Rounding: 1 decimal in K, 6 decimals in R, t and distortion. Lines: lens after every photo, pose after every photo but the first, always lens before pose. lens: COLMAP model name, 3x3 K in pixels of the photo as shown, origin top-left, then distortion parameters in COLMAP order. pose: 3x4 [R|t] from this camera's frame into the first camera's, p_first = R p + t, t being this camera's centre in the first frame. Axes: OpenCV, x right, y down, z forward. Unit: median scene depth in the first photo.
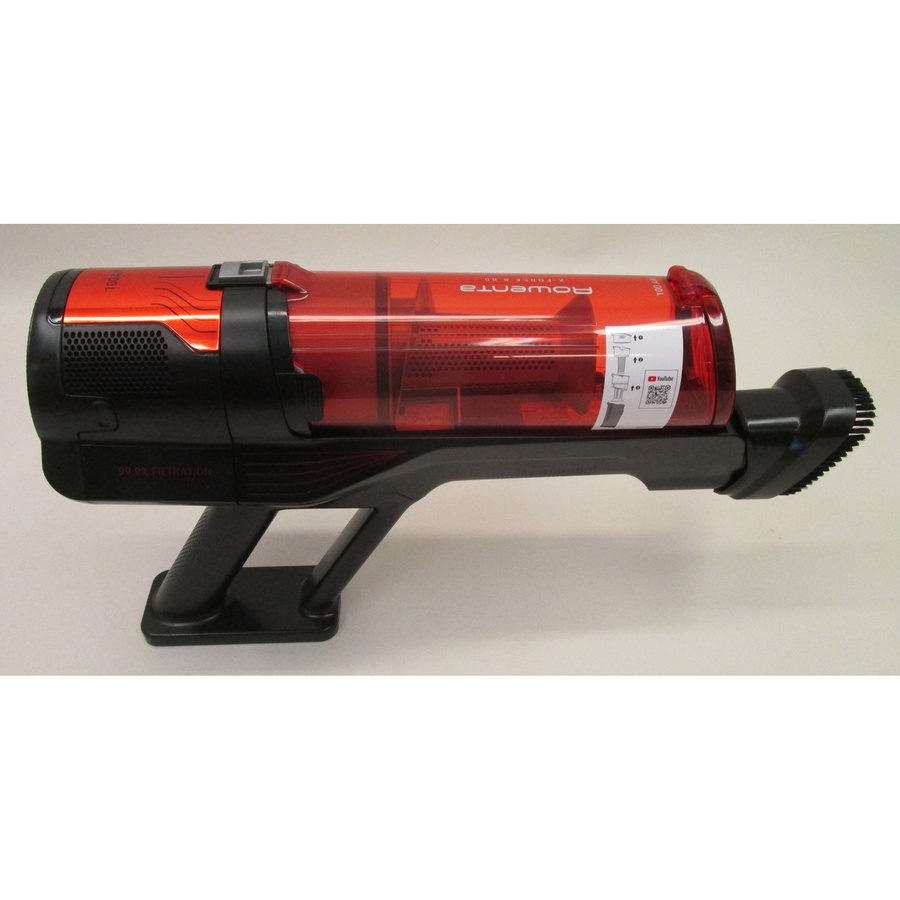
lens RADIAL K [[762.9, 0, 450.0], [0, 762.9, 450.0], [0, 0, 1]] dist [-0.068335, -0.001004]
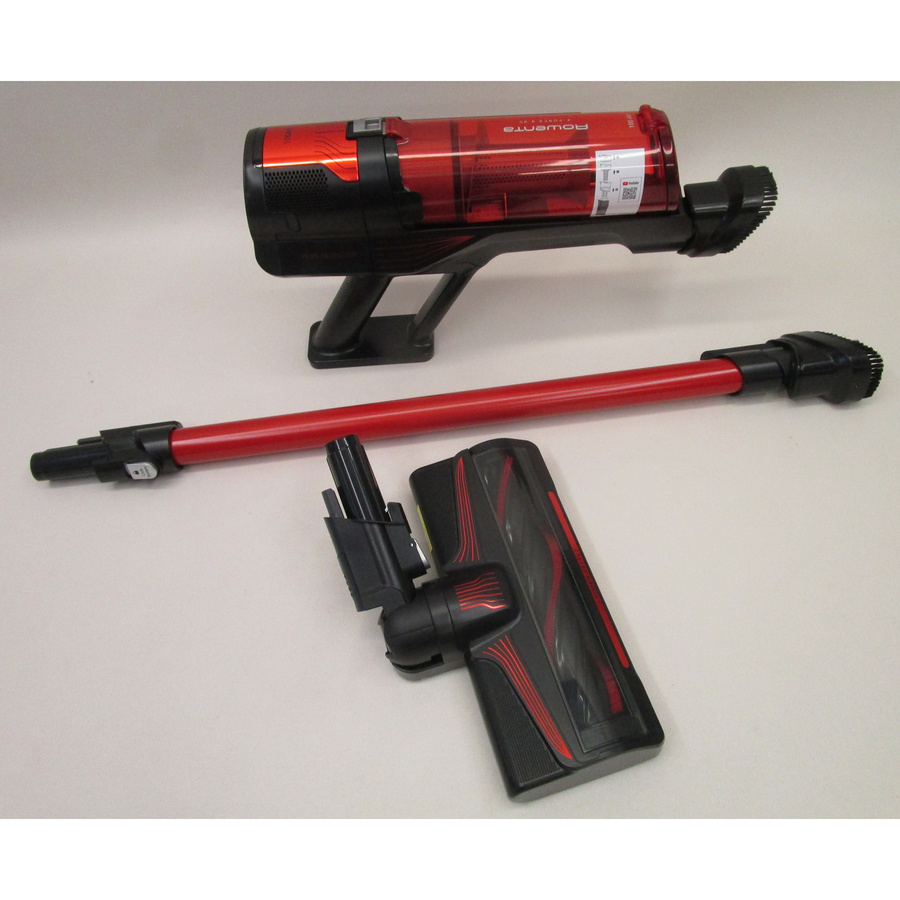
lens RADIAL K [[1081.7, 0, 450.0], [0, 1081.7, 450.0], [0, 0, 1]] dist [0.014792, 0.025211]
pose [[0.995924, -0.027296, -0.085970, 0.078241], [0.046357, 0.972498, 0.228251, -0.085015], [0.077375, -0.231306, 0.969799, -1.358877]]
